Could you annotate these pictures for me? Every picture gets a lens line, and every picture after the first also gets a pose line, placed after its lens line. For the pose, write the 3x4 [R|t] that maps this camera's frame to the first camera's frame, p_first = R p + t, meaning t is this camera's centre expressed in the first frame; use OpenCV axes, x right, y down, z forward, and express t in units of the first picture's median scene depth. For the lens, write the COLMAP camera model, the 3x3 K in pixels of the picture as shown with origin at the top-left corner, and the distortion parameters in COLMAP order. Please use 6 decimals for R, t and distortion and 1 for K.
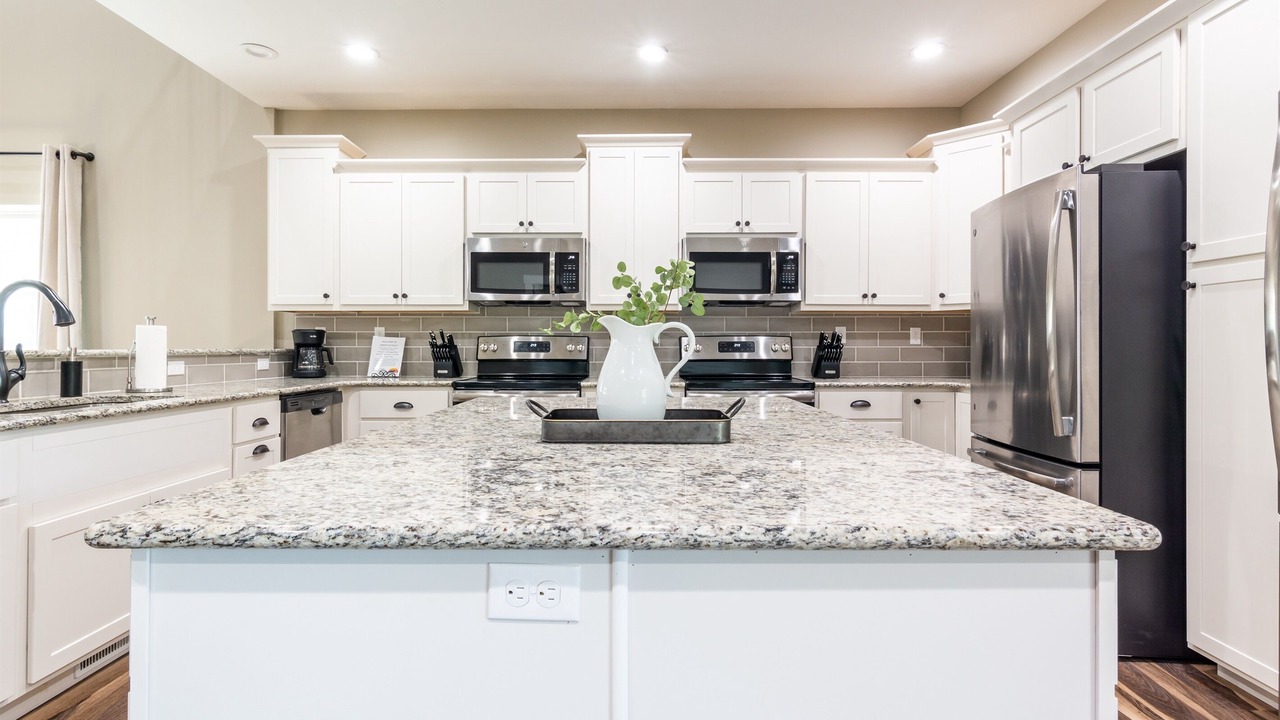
lens RADIAL K [[771.5, 0, 635.6], [0, 771.5, 343.8], [0, 0, 1]] dist [0.016770, -0.003786]
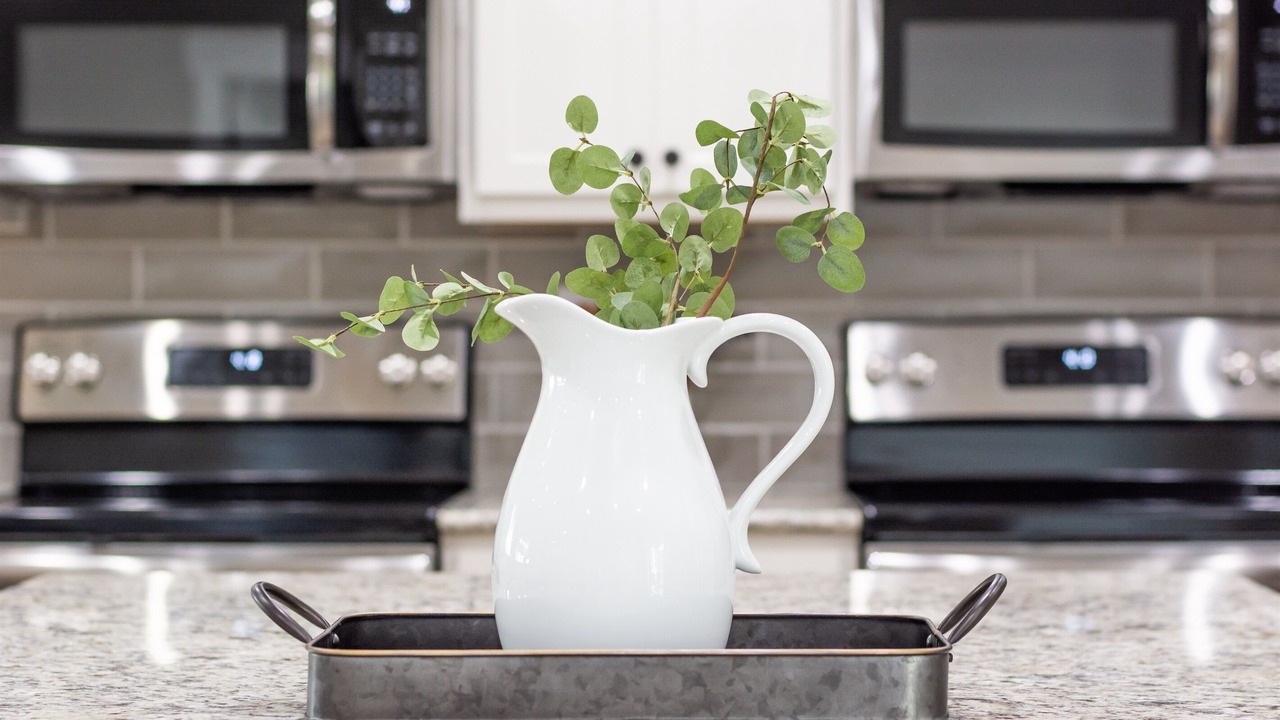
lens RADIAL K [[3230.2, 0, 640.7], [0, 3230.2, 359.6], [0, 0, 1]] dist [0.054544, 0.000000]
pose [[0.999964, -0.002645, -0.008088, 0.012392], [0.002675, 0.999990, 0.003656, -0.013170], [0.008078, -0.003677, 0.999961, -0.181867]]
